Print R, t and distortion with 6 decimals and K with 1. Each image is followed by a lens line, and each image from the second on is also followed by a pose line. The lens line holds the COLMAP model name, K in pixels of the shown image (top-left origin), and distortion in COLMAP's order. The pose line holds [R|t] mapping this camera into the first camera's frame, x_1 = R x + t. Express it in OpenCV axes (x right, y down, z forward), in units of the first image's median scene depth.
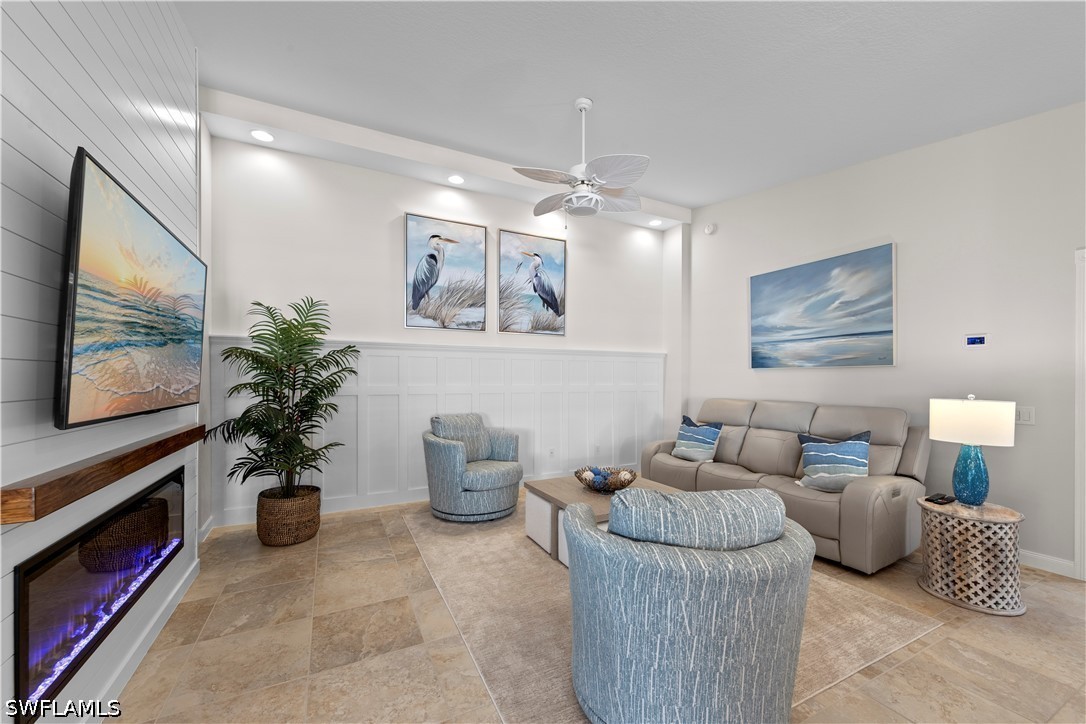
lens RADIAL K [[421.6, 0, 541.2], [0, 421.6, 379.6], [0, 0, 1]] dist [0.004474, -0.000591]
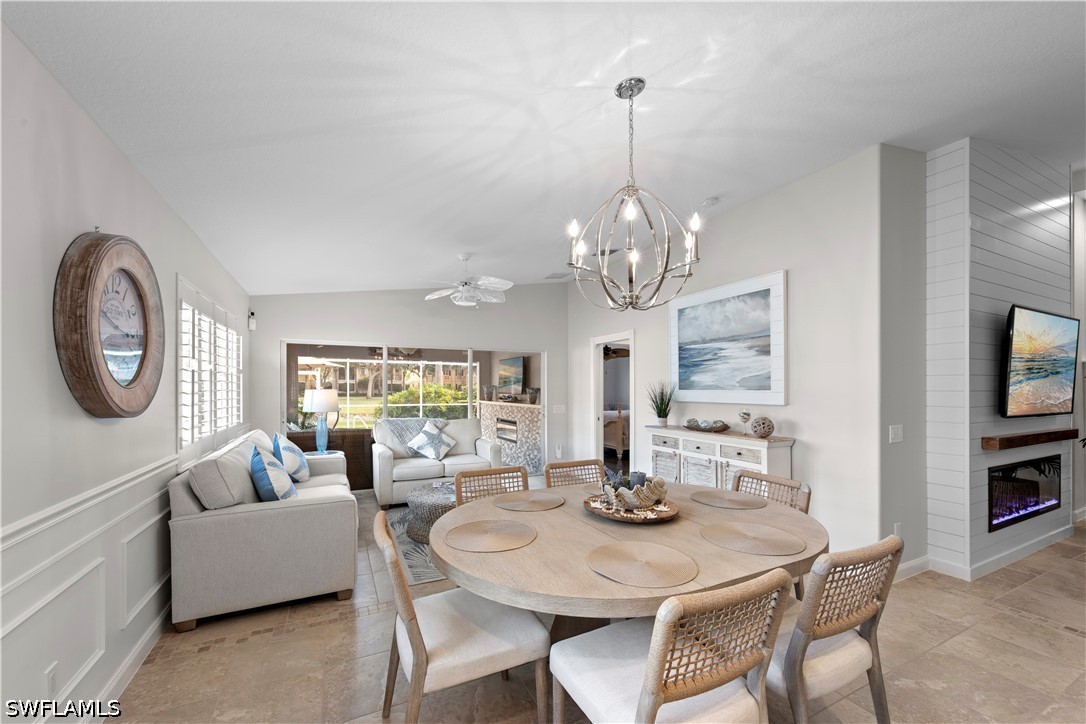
lens RADIAL K [[421.6, 0, 539.1], [0, 421.6, 388.8], [0, 0, 1]] dist [0.004474, -0.000591]
pose [[-0.005479, -0.003423, -0.999979, 0.368556], [-0.004255, 0.999985, -0.003400, -0.009095], [0.999976, 0.004236, -0.005493, -0.463298]]
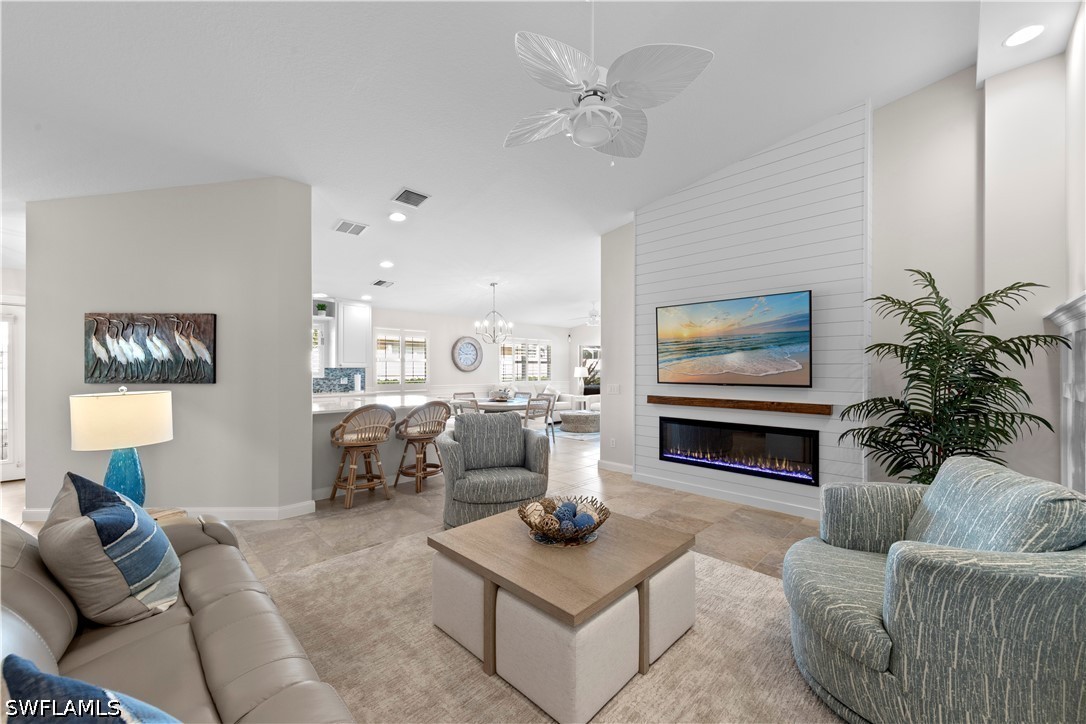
lens RADIAL K [[421.6, 0, 538.7], [0, 421.6, 365.8], [0, 0, 1]] dist [0.004474, -0.000591]
pose [[-0.950164, -0.006424, -0.311685, 0.277249], [-0.004390, 0.999964, -0.007225, -0.001118], [0.311720, -0.005497, -0.950158, 1.119173]]
